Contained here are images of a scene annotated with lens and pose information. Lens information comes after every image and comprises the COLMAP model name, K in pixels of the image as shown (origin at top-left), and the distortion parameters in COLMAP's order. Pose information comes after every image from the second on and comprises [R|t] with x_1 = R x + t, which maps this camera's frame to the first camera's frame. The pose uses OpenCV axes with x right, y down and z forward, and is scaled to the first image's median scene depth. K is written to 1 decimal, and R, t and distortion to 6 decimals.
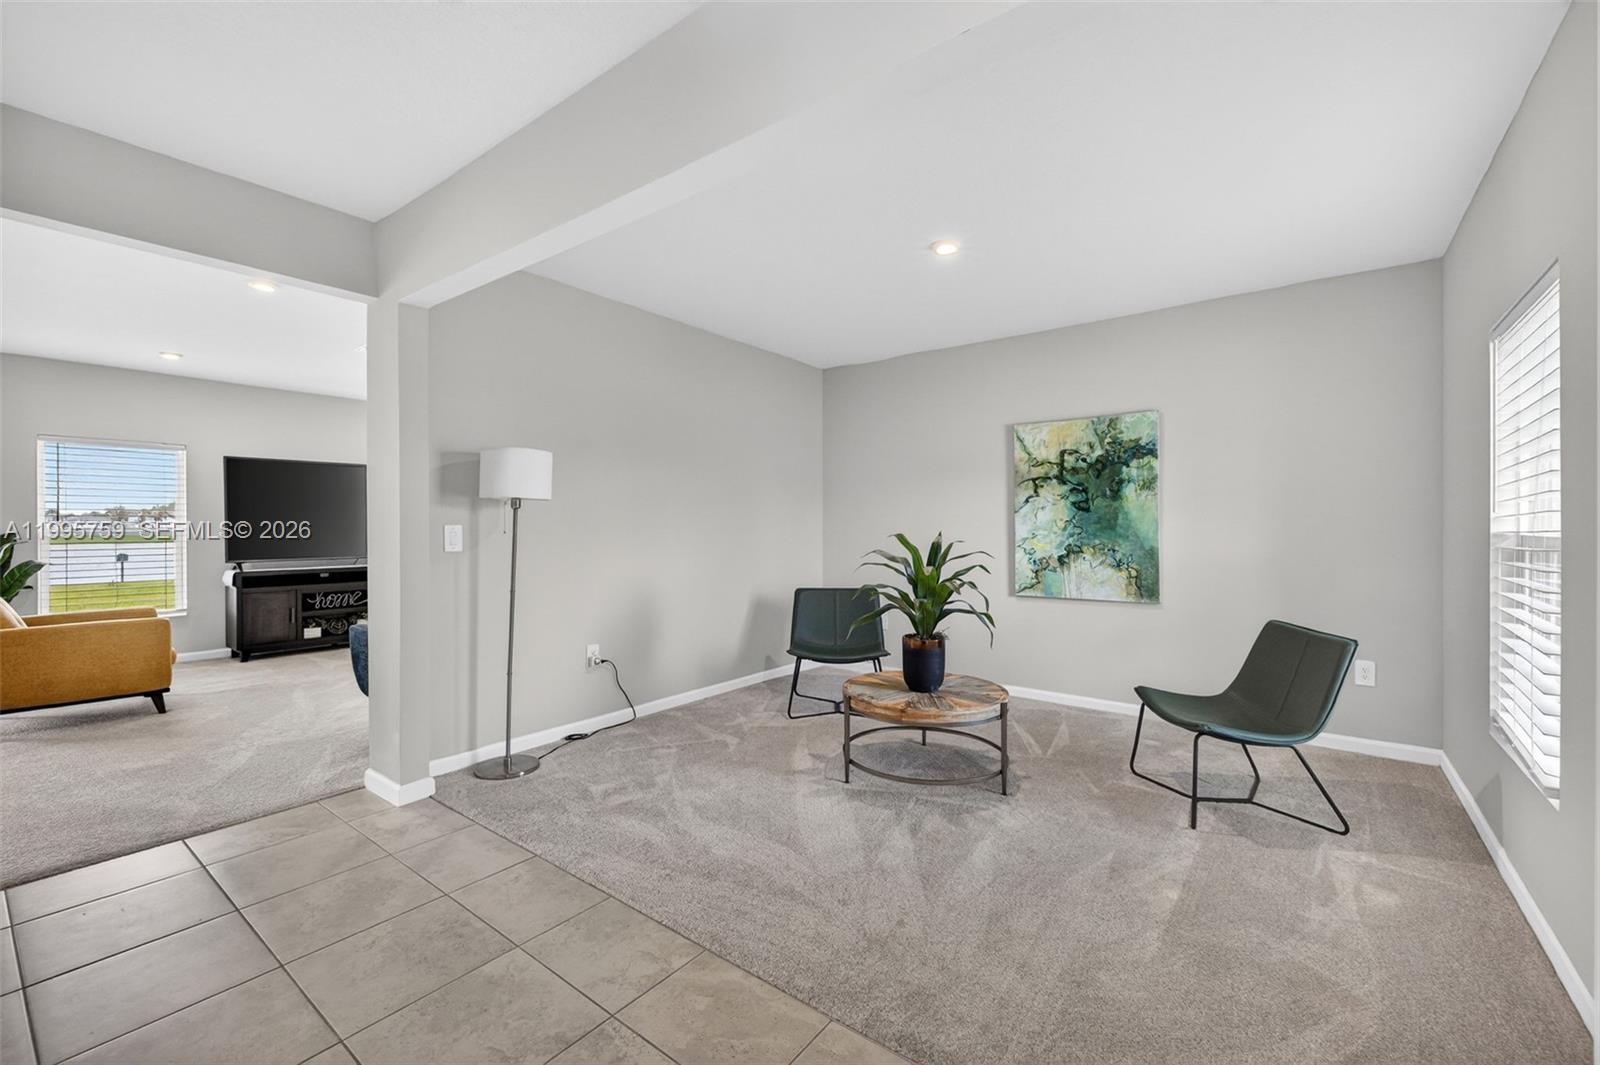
lens RADIAL K [[661.8, 0, 800.4], [0, 661.8, 526.8], [0, 0, 1]] dist [0.000186, -0.000103]
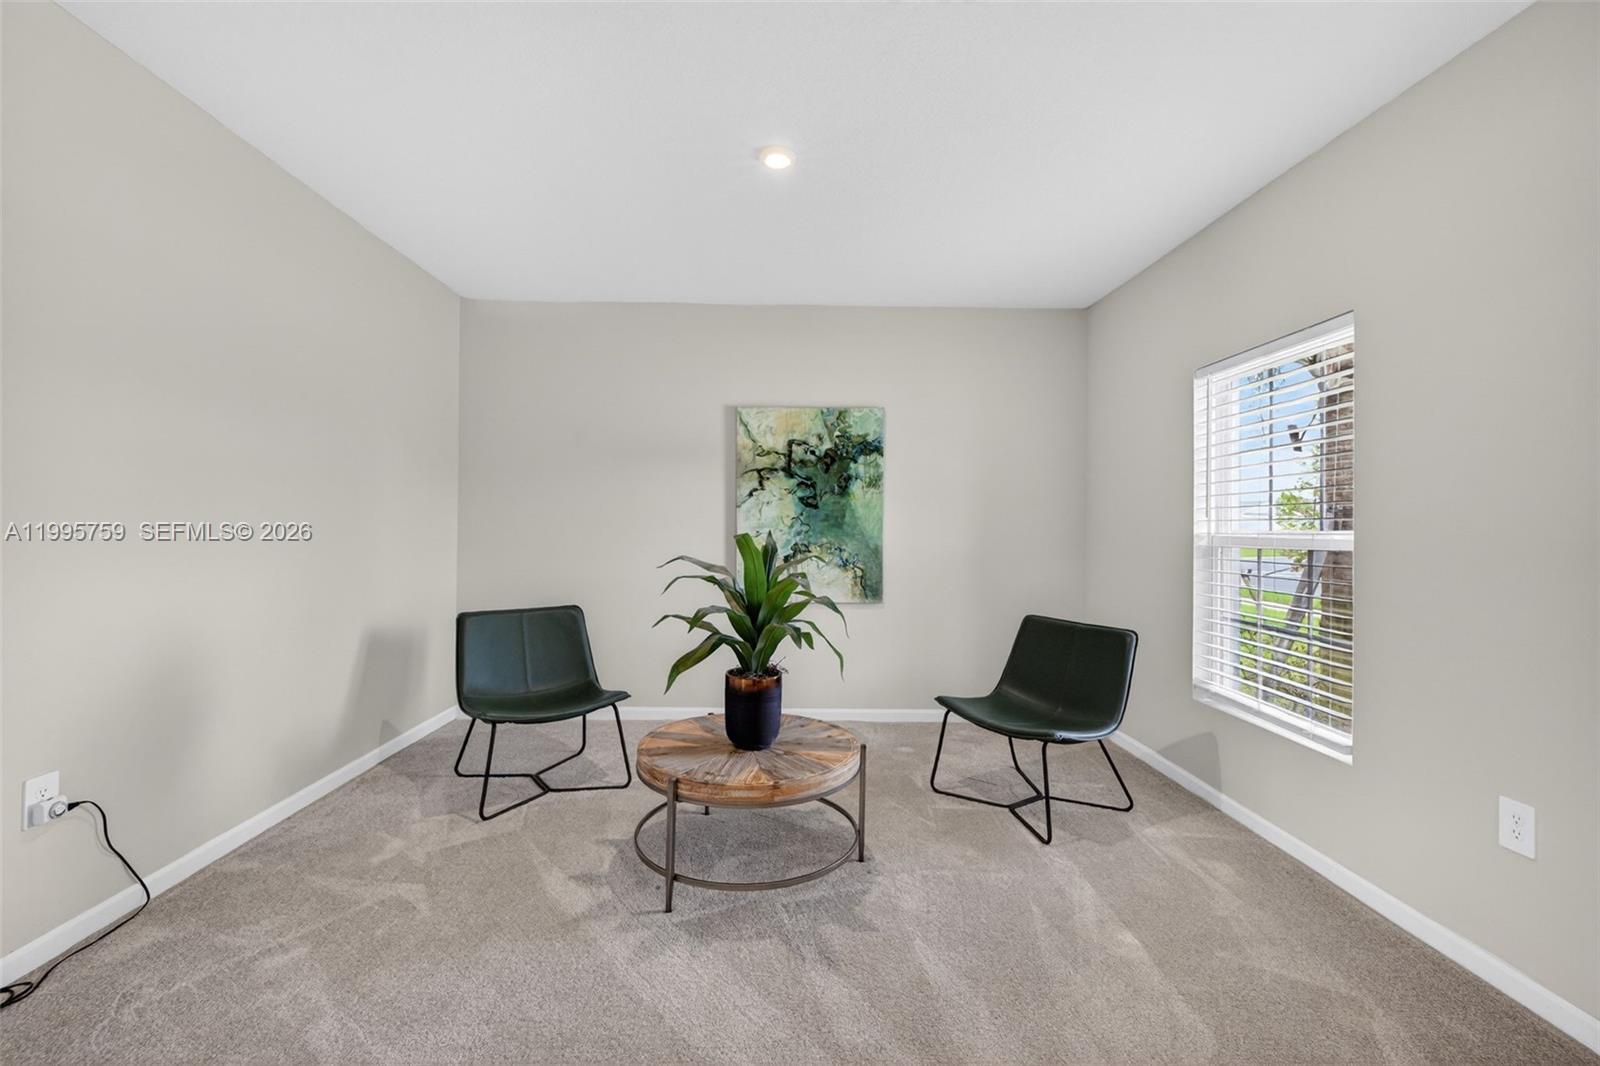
lens RADIAL K [[684.8, 0, 805.7], [0, 684.8, 507.1], [0, 0, 1]] dist [0.003209, 0.000036]
pose [[0.776218, 0.023563, 0.630024, -0.188917], [-0.012100, 0.999674, -0.022480, -0.002552], [-0.630349, 0.009826, 0.776250, 0.270011]]
